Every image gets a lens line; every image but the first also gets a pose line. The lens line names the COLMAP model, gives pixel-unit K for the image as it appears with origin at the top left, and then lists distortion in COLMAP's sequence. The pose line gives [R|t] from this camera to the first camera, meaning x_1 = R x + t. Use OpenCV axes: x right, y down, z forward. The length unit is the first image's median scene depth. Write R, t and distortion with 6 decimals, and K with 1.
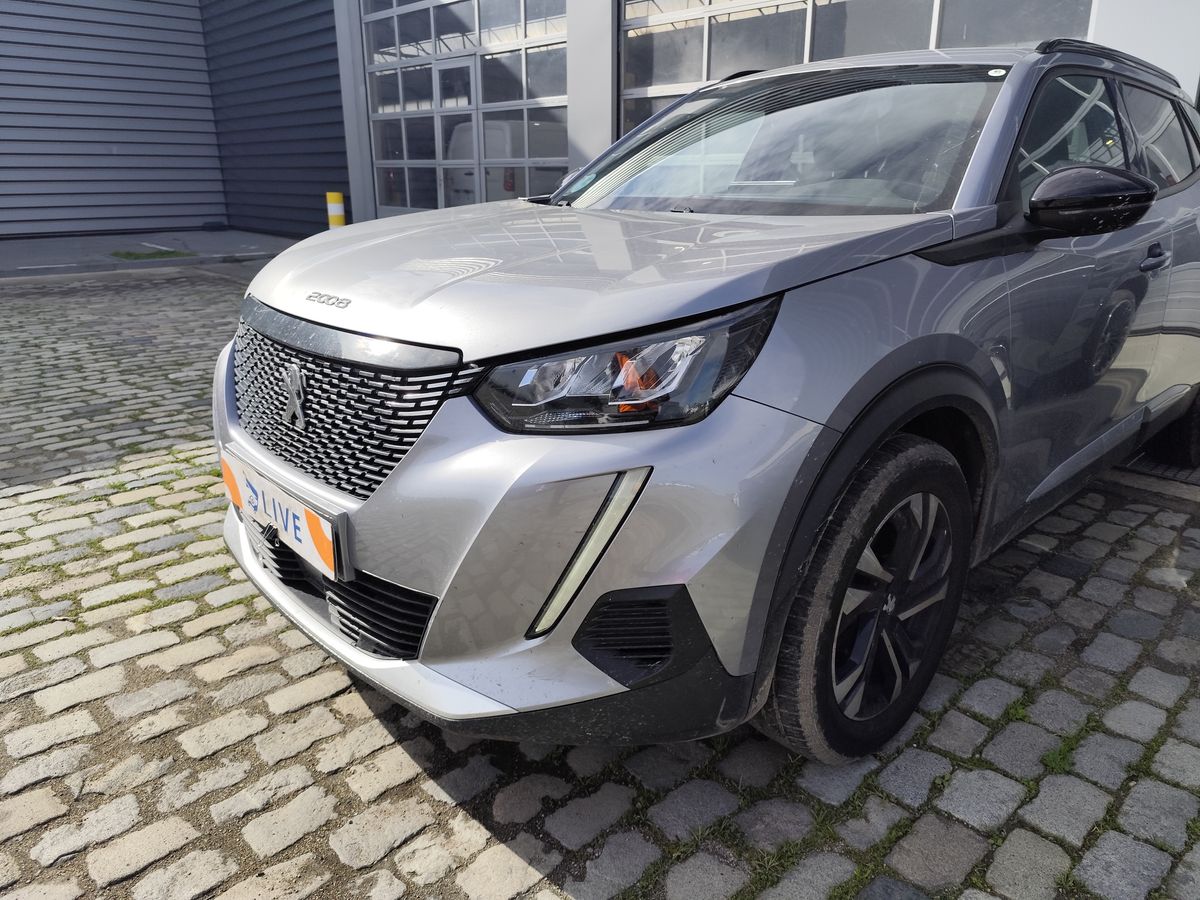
lens RADIAL K [[856.9, 0, 607.7], [0, 856.9, 439.3], [0, 0, 1]] dist [0.029940, -0.037327]
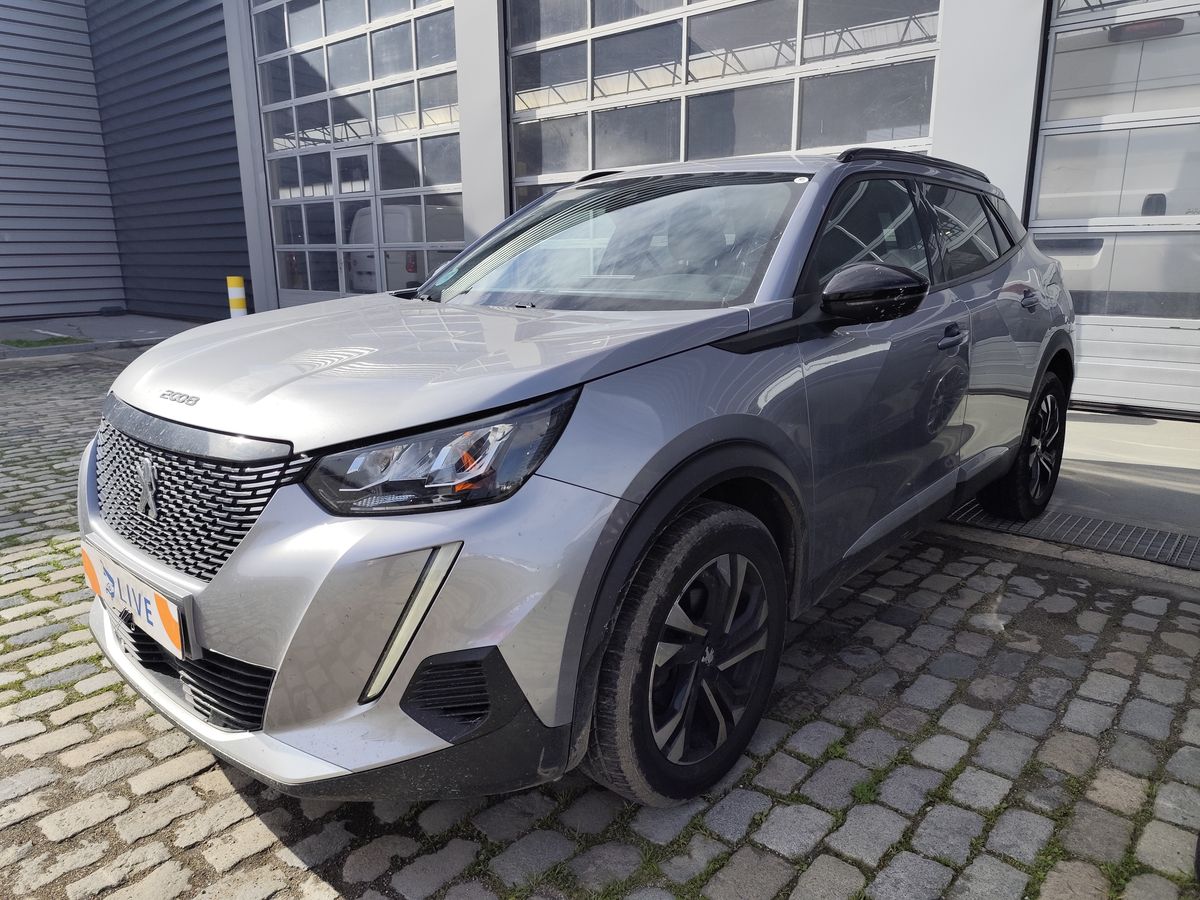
lens RADIAL K [[856.9, 0, 596.5], [0, 856.9, 454.3], [0, 0, 1]] dist [0.029940, -0.037327]
pose [[0.996450, -0.031414, 0.078103, 0.106256], [0.036410, 0.997324, -0.063389, -0.003139], [-0.075903, 0.066008, 0.994928, -0.108969]]
